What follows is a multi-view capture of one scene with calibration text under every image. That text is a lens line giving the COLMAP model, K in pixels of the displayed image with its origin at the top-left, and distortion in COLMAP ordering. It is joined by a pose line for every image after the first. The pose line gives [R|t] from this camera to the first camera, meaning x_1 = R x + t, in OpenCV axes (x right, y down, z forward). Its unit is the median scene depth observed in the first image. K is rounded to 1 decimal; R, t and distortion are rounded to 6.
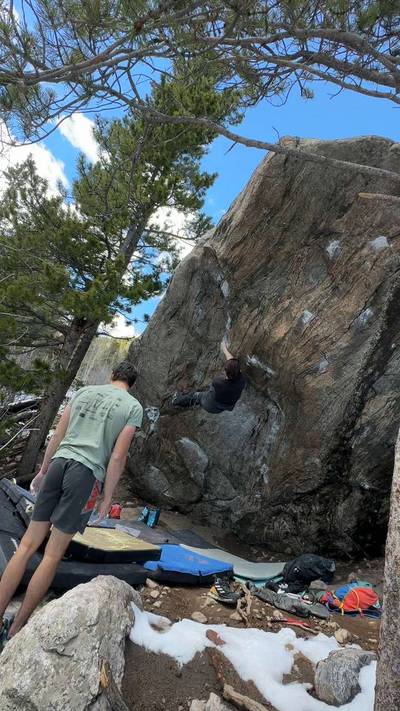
lens RADIAL K [[329.3, 0, 201.1], [0, 329.3, 368.4], [0, 0, 1]] dist [0.001051, -0.000466]
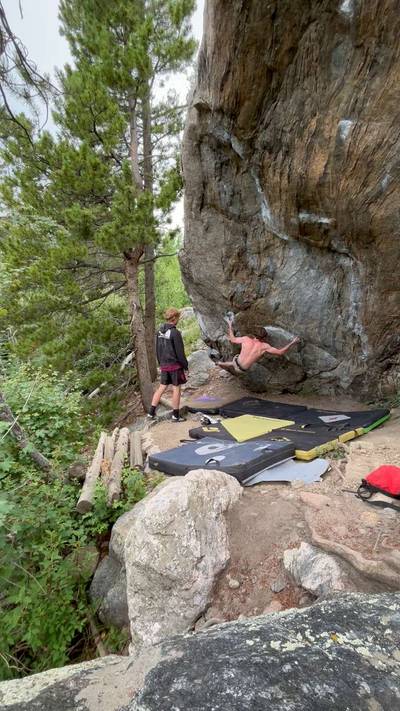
lens RADIAL K [[329.3, 0, 201.1], [0, 329.3, 368.4], [0, 0, 1]] dist [0.001051, -0.000466]
pose [[0.893075, -0.299286, -0.335924, 0.096489], [0.387731, 0.890722, 0.237233, 0.021957], [0.228214, -0.342115, 0.911524, 0.036996]]
